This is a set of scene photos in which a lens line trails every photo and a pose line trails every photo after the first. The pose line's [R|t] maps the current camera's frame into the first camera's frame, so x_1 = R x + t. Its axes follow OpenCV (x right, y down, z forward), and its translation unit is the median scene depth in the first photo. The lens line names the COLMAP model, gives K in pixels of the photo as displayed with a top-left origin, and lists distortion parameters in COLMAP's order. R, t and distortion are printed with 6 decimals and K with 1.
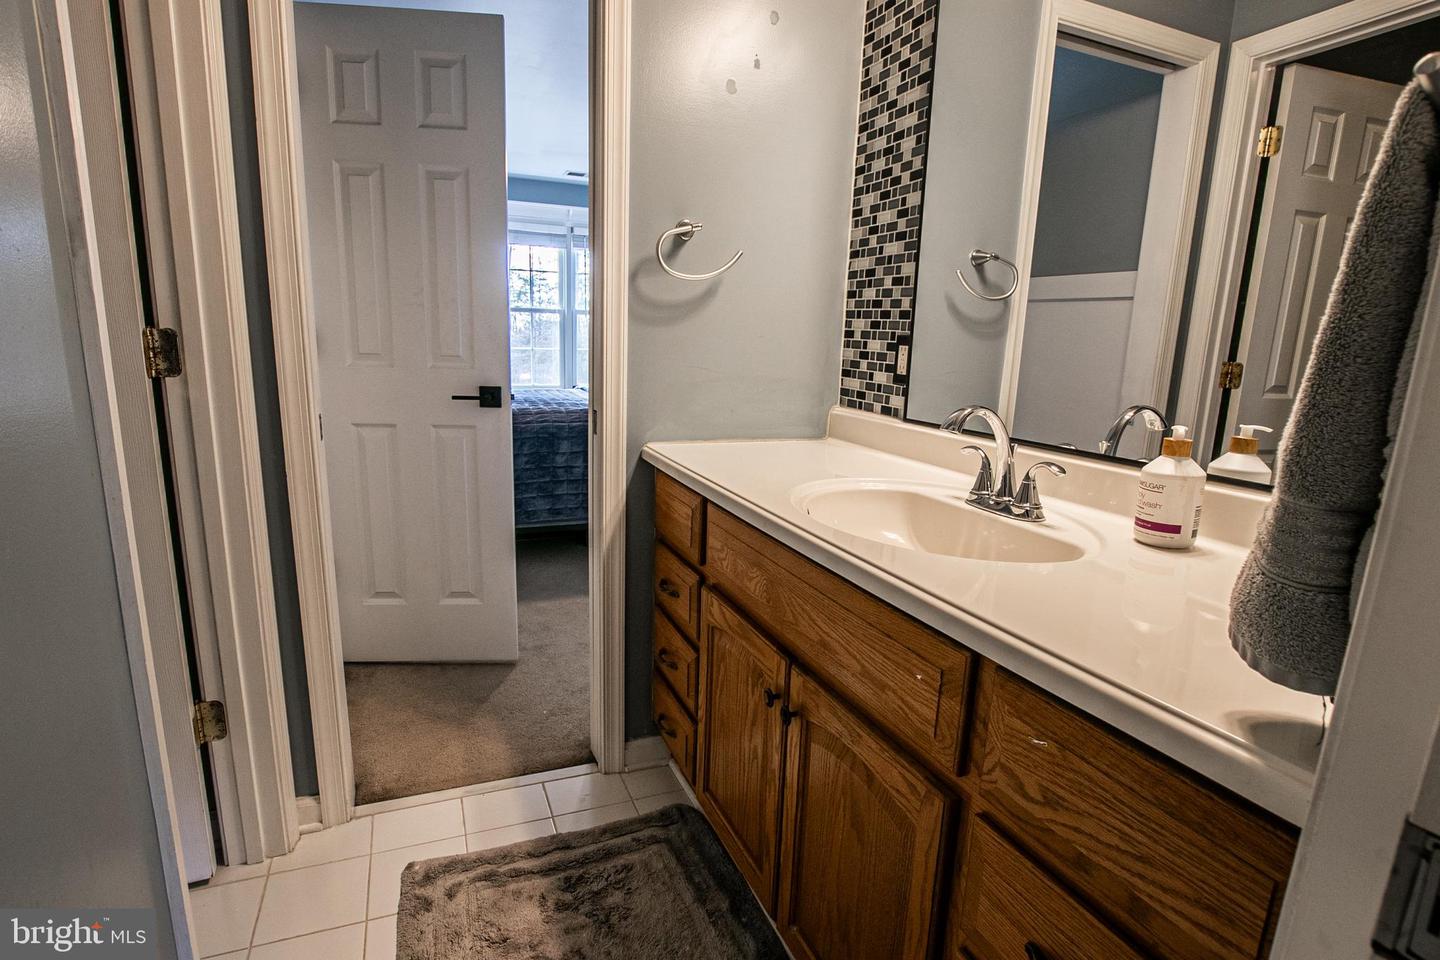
lens RADIAL K [[707.2, 0, 717.8], [0, 707.2, 485.6], [0, 0, 1]] dist [0.001261, 0.000614]
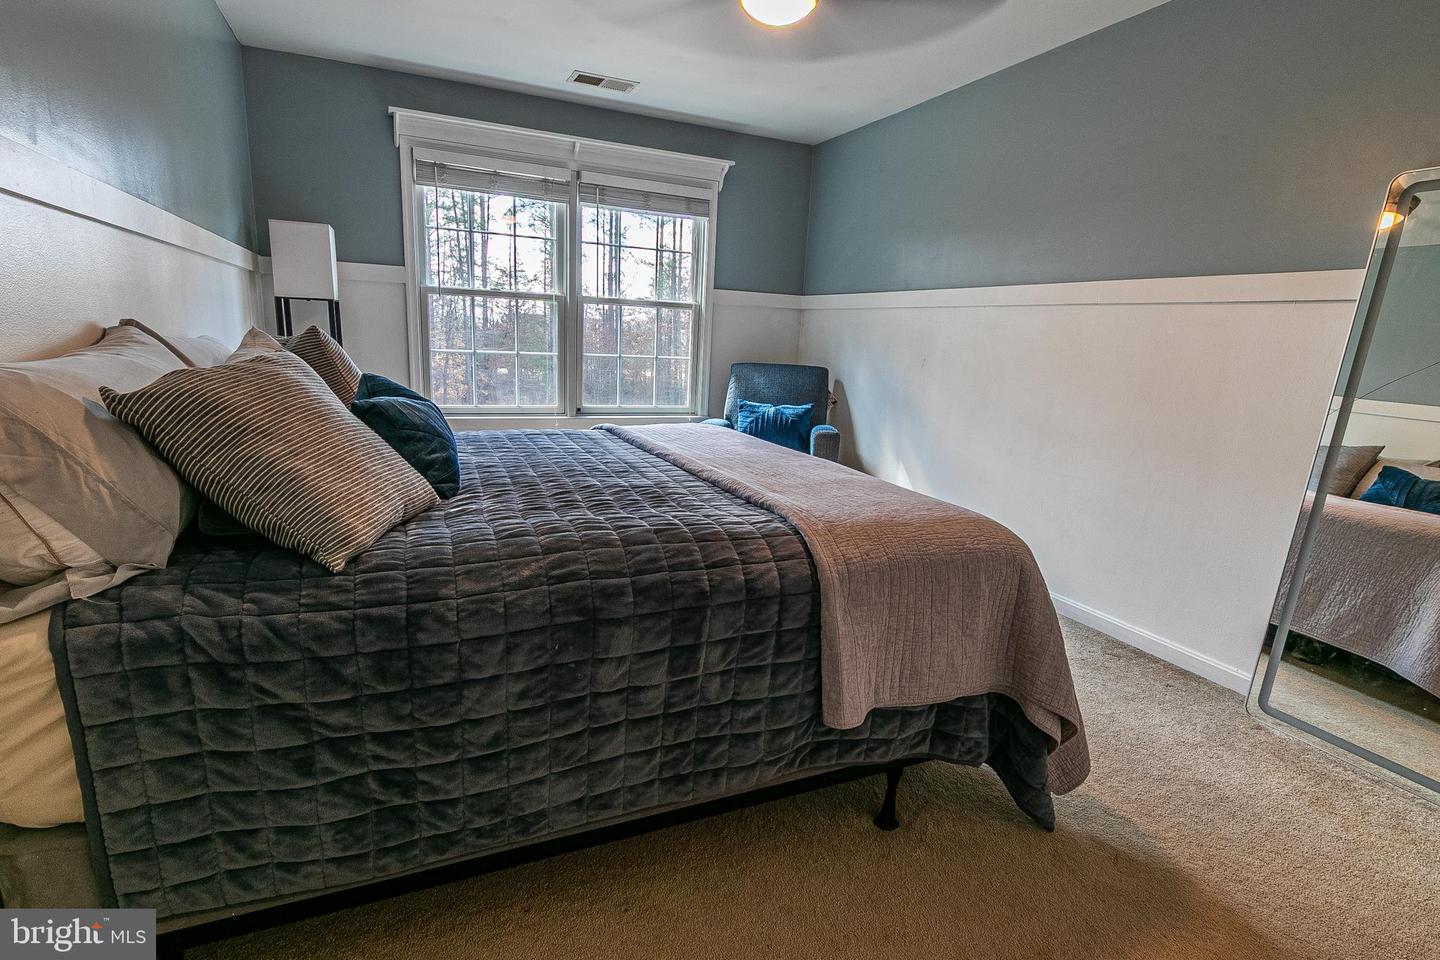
lens RADIAL K [[707.2, 0, 717.8], [0, 707.2, 485.6], [0, 0, 1]] dist [0.001261, 0.000614]
pose [[0.999589, 0.002171, 0.028574, -0.175377], [-0.002334, 0.999981, 0.005677, -0.138571], [-0.028562, -0.005742, 0.999576, 0.618478]]
